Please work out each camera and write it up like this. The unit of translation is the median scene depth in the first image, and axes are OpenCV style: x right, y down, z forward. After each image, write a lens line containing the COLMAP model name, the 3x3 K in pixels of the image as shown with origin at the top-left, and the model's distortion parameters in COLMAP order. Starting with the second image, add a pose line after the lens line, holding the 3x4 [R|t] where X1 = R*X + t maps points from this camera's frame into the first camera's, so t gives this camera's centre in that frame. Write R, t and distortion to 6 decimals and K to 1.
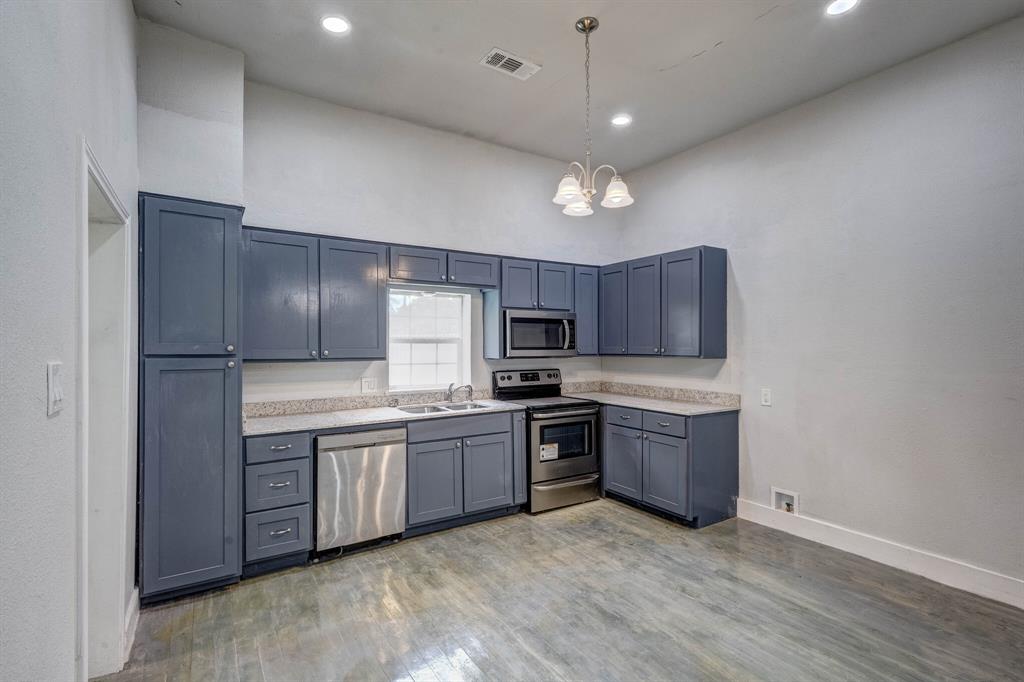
lens RADIAL K [[478.9, 0, 513.3], [0, 478.9, 348.1], [0, 0, 1]] dist [0.003770, 0.000576]
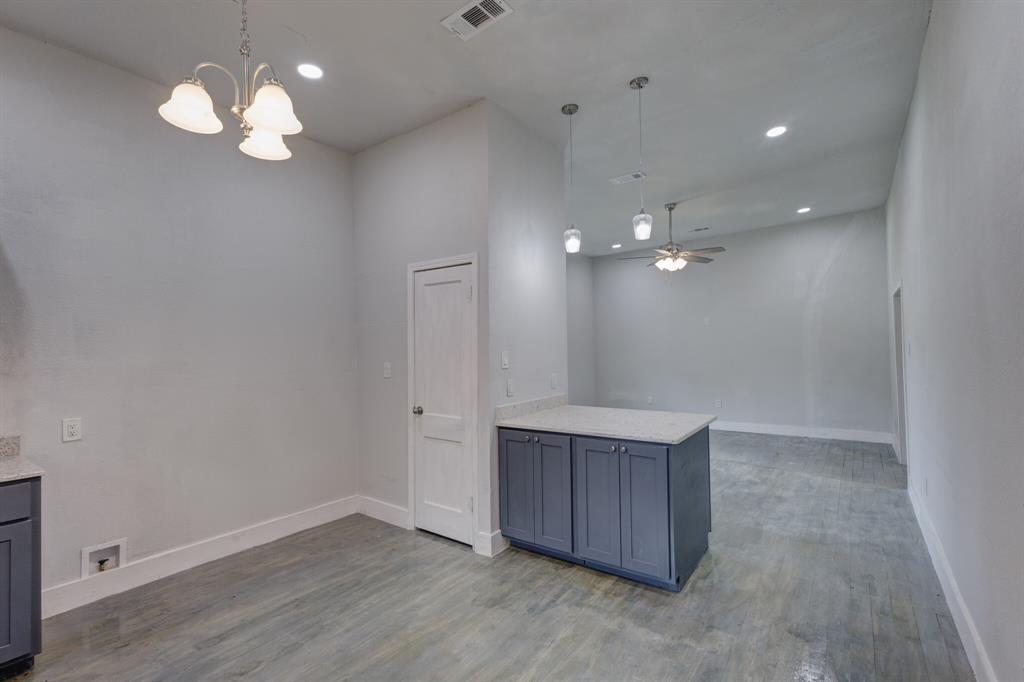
lens RADIAL K [[468.2, 0, 512.0], [0, 468.2, 341.0], [0, 0, 1]] dist [0.003207, -0.000097]
pose [[-0.354238, 0.025222, 0.934815, -0.358219], [0.028721, 0.999458, -0.016083, -0.001866], [-0.934714, 0.021152, -0.354770, 0.589925]]
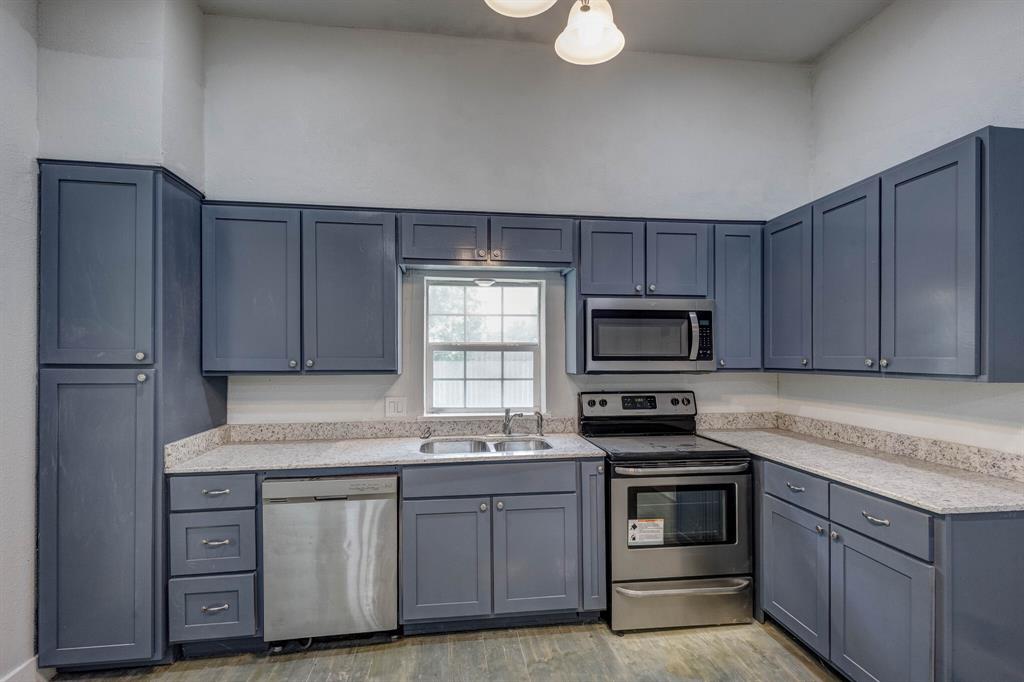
lens RADIAL K [[478.5, 0, 513.9], [0, 478.5, 356.2], [0, 0, 1]] dist [0.006782, 0.000232]
pose [[0.907360, 0.000587, -0.420355, 0.180923], [-0.003090, 0.999981, -0.005273, 0.001624], [0.420344, 0.006083, 0.907344, 0.400181]]
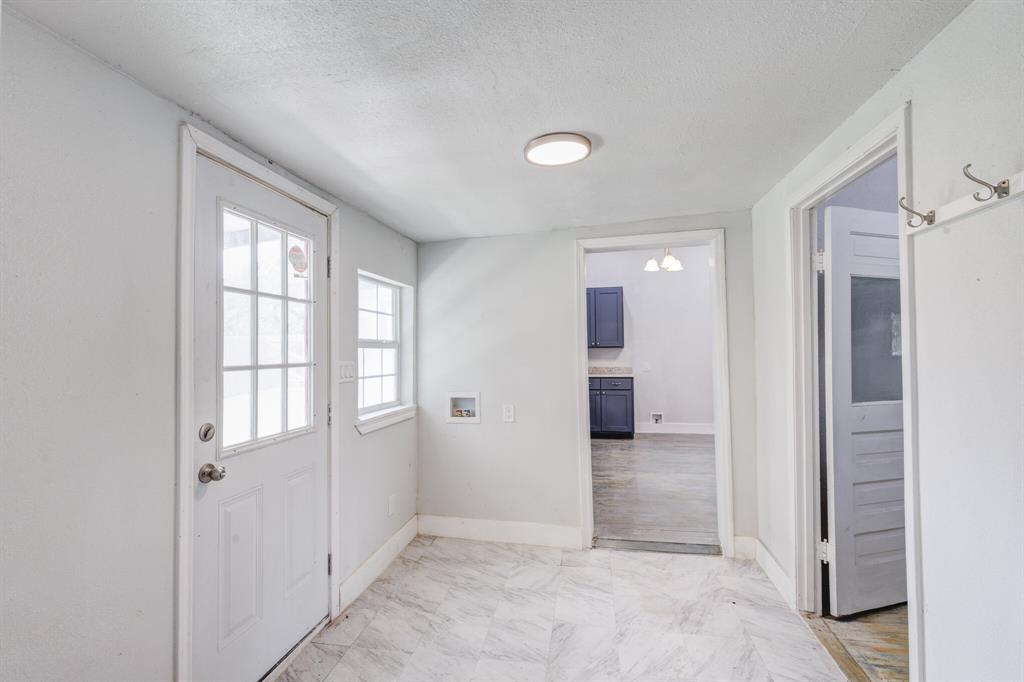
lens RADIAL K [[462.6, 0, 512.0], [0, 462.6, 341.0], [0, 0, 1]] dist [0.002199, 0.000133]
pose [[0.713080, 0.011882, 0.700982, -1.125471], [0.009710, 0.999593, -0.026821, 0.038043], [-0.701015, 0.025932, 0.712675, 0.033891]]
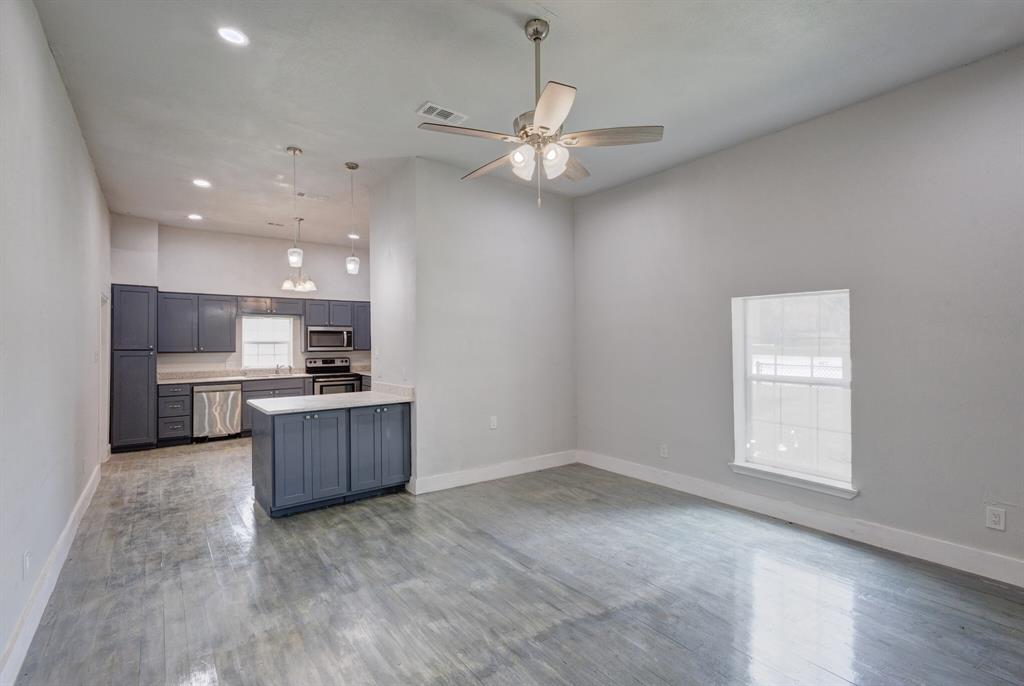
lens RADIAL K [[467.5, 0, 516.6], [0, 467.5, 343.9], [0, 0, 1]] dist [0.002610, -0.000213]
pose [[0.997082, -0.002512, 0.076299, 0.739700], [0.002889, 0.999984, -0.004831, 0.001692], [-0.076285, 0.005037, 0.997073, -1.033719]]
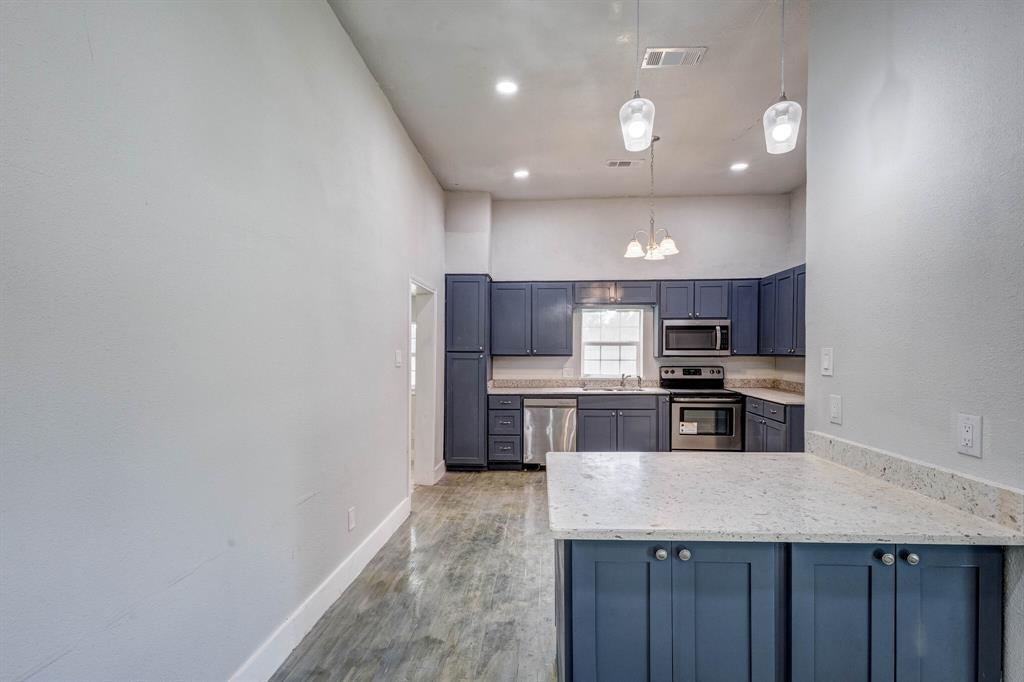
lens RADIAL K [[480.8, 0, 519.3], [0, 480.8, 361.0], [0, 0, 1]] dist [0.002086, 0.000064]
pose [[0.806019, 0.015589, -0.591685, 0.491925], [-0.004031, 0.999774, 0.020850, 0.007757], [0.591877, -0.014420, 0.805900, -0.343388]]
